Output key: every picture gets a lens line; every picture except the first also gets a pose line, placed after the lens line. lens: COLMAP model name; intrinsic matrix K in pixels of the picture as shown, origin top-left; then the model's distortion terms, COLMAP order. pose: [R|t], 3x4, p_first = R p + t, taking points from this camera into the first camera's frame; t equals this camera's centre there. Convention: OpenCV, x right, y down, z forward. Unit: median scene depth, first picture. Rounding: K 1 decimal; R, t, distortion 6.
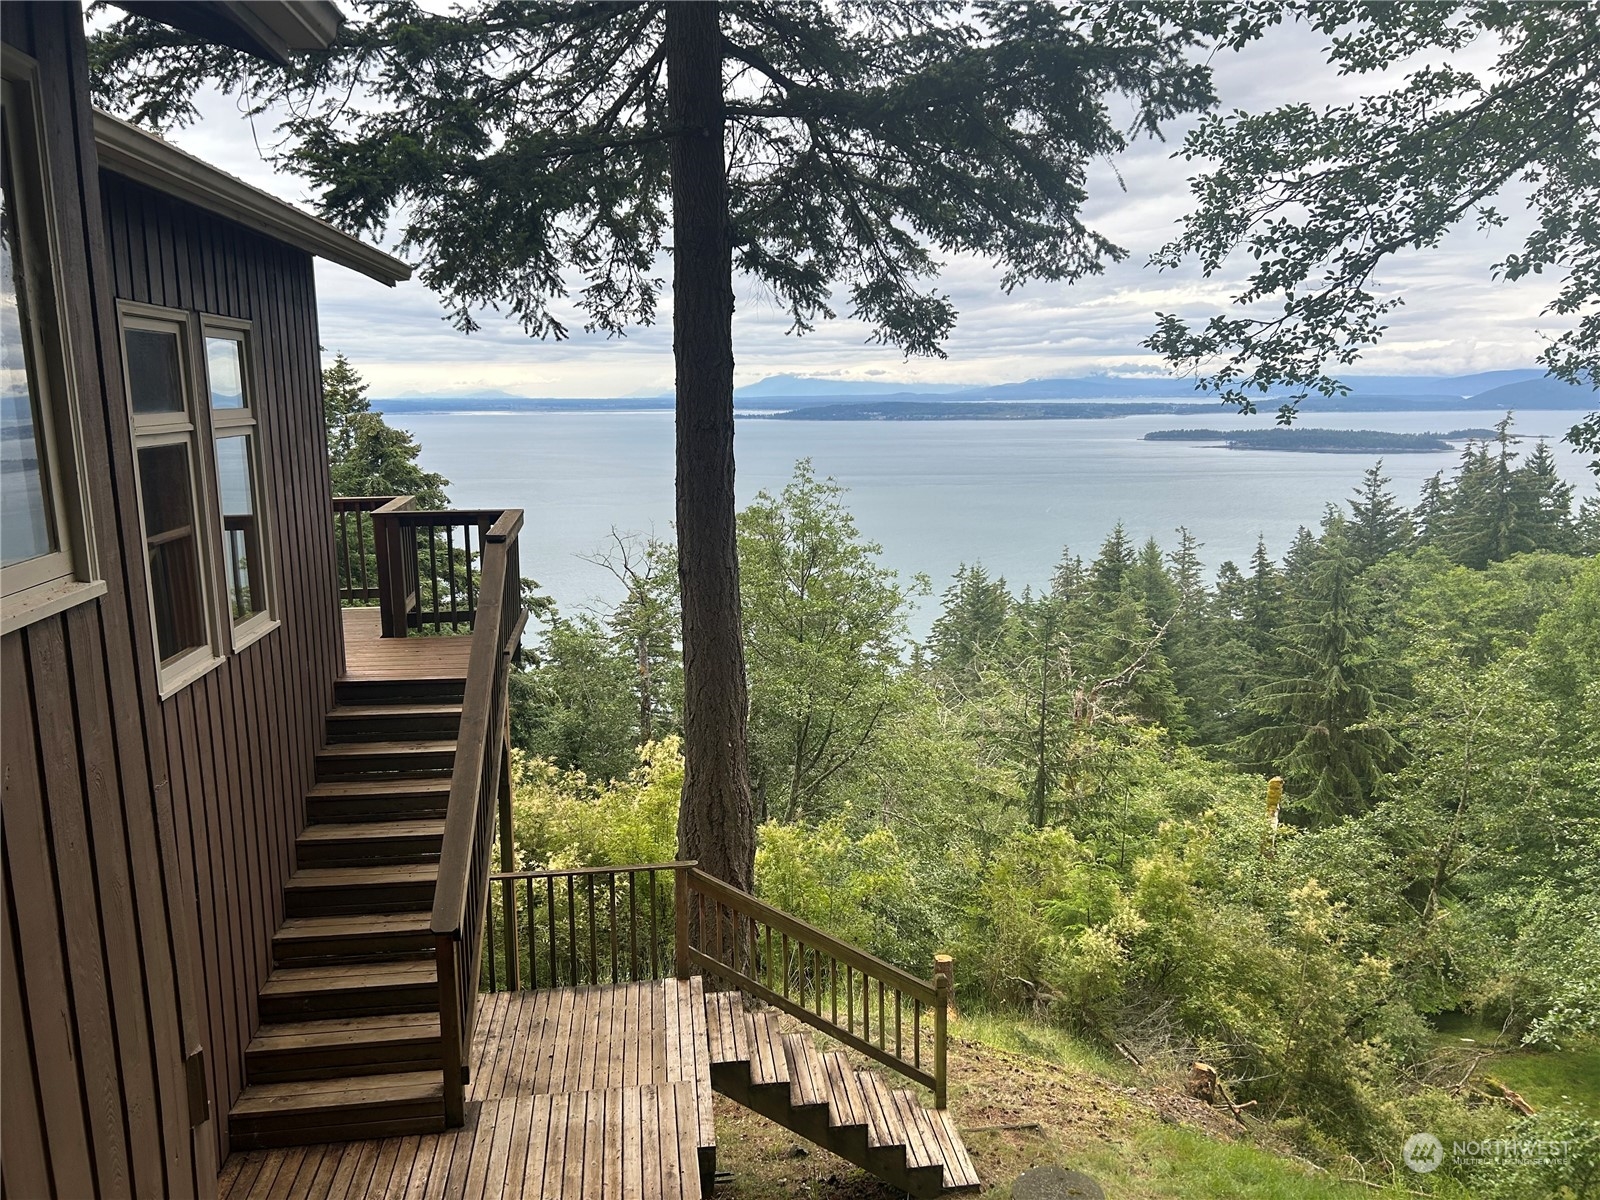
lens RADIAL K [[1206.4, 0, 795.0], [0, 1206.4, 602.8], [0, 0, 1]] dist [0.043456, -0.043515]
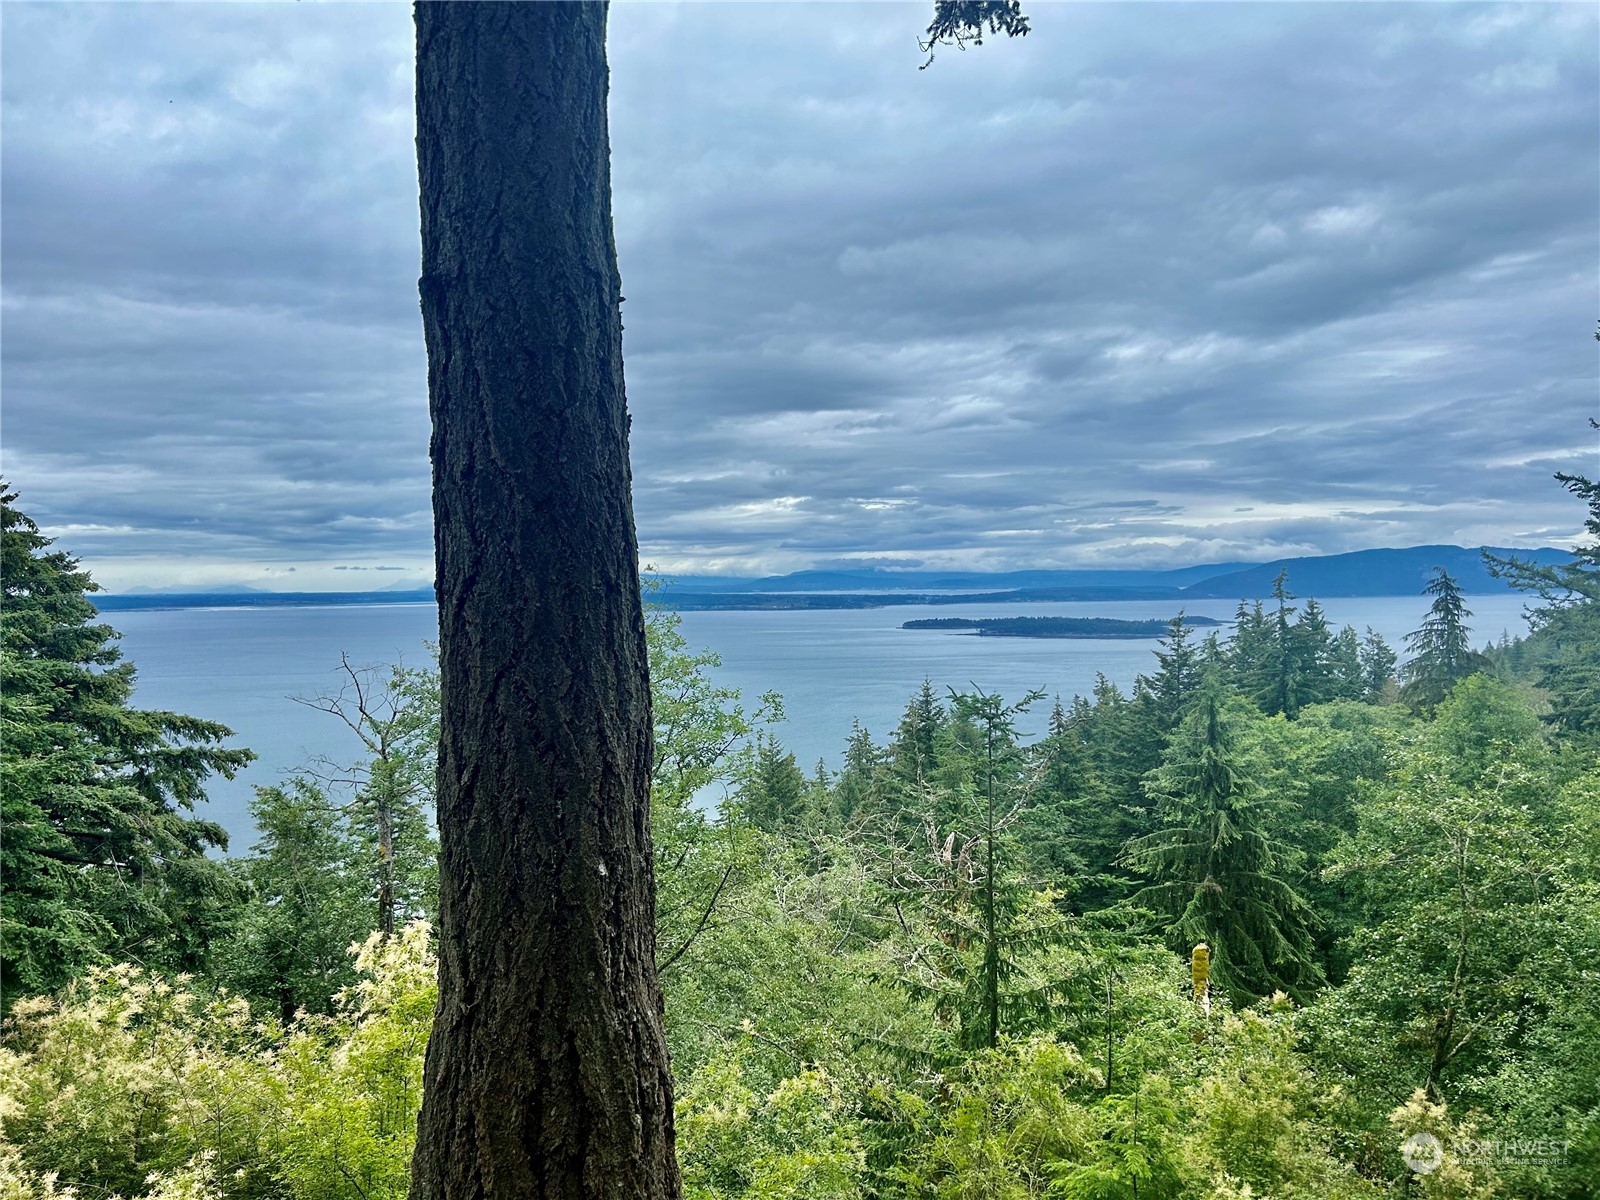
lens RADIAL K [[1206.4, 0, 800.7], [0, 1206.4, 619.8], [0, 0, 1]] dist [0.043456, -0.043515]
pose [[0.980839, -0.008317, 0.194640, -0.019221], [0.036262, 0.989423, -0.140451, 0.030491], [-0.191413, 0.144817, 0.970767, 0.213342]]
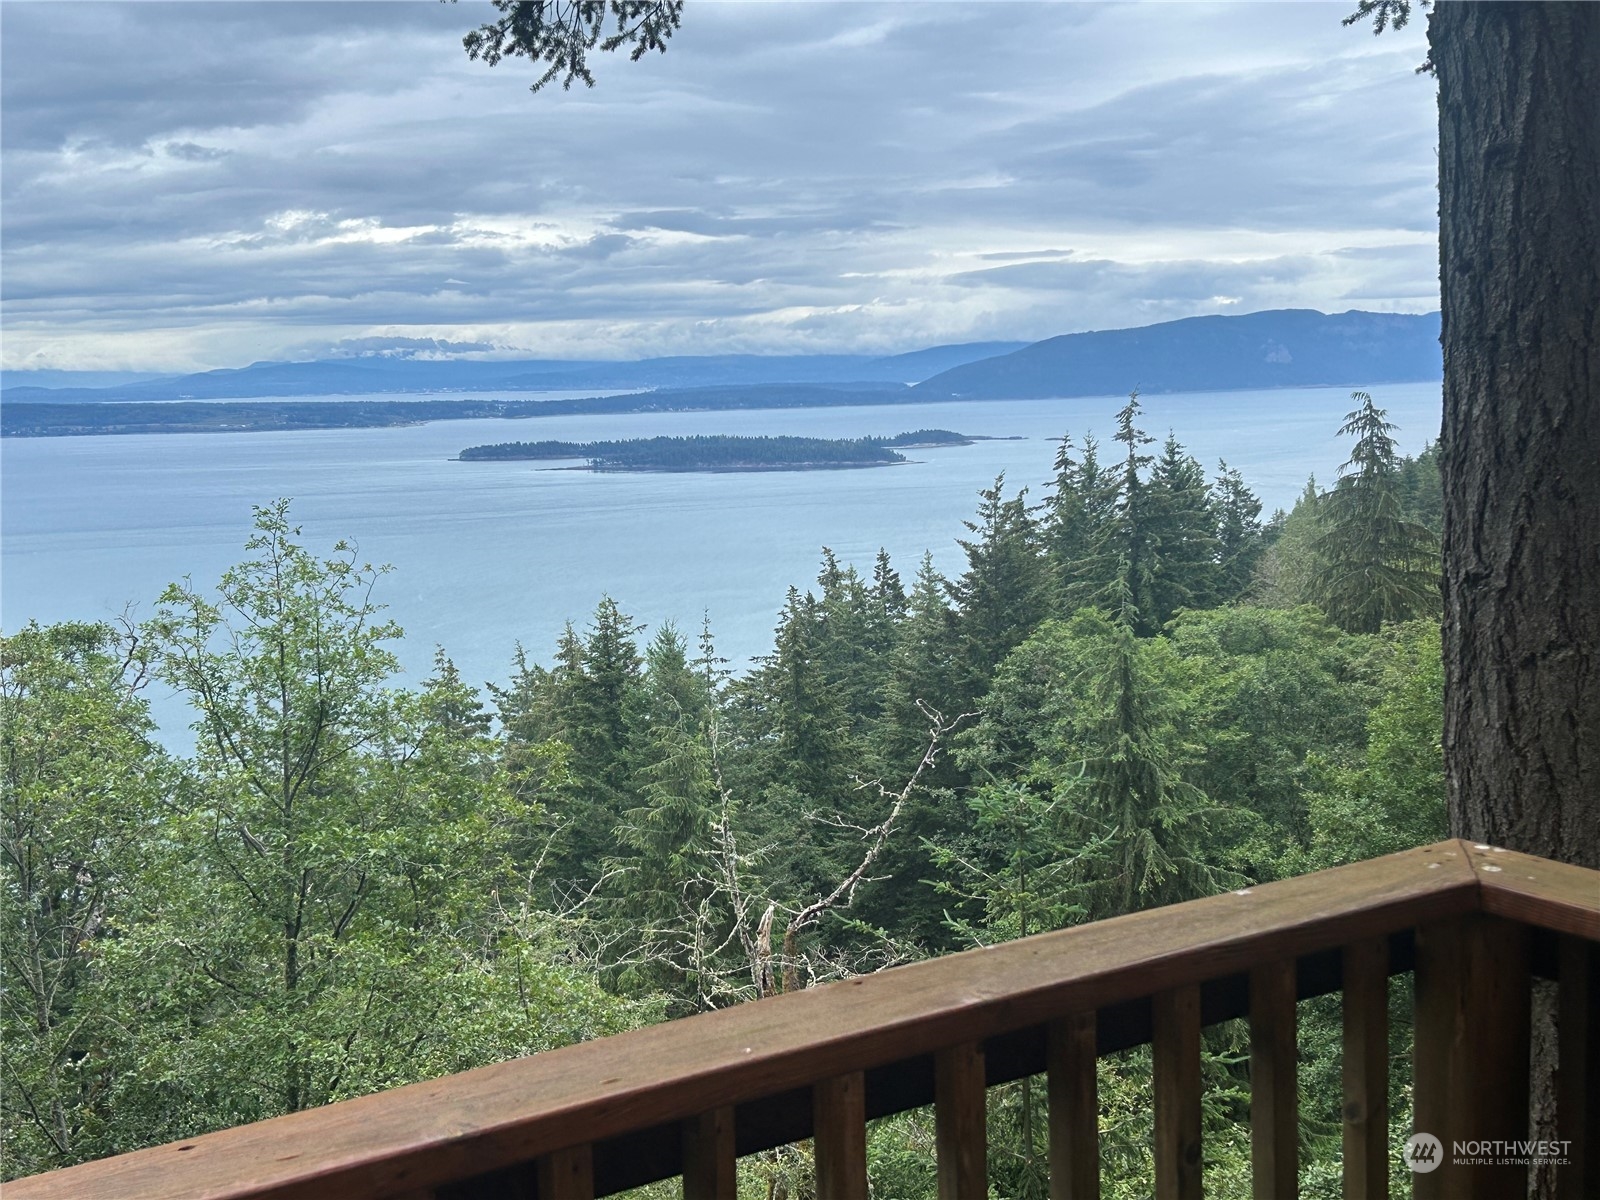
lens RADIAL K [[2044.9, 0, 786.6], [0, 2044.9, 598.9], [0, 0, 1]] dist [0.086414, 0.000000]
pose [[0.903556, -0.061176, 0.424081, -0.118851], [0.089914, 0.994789, -0.048069, -0.026659], [-0.418930, 0.081564, 0.904348, 0.207237]]
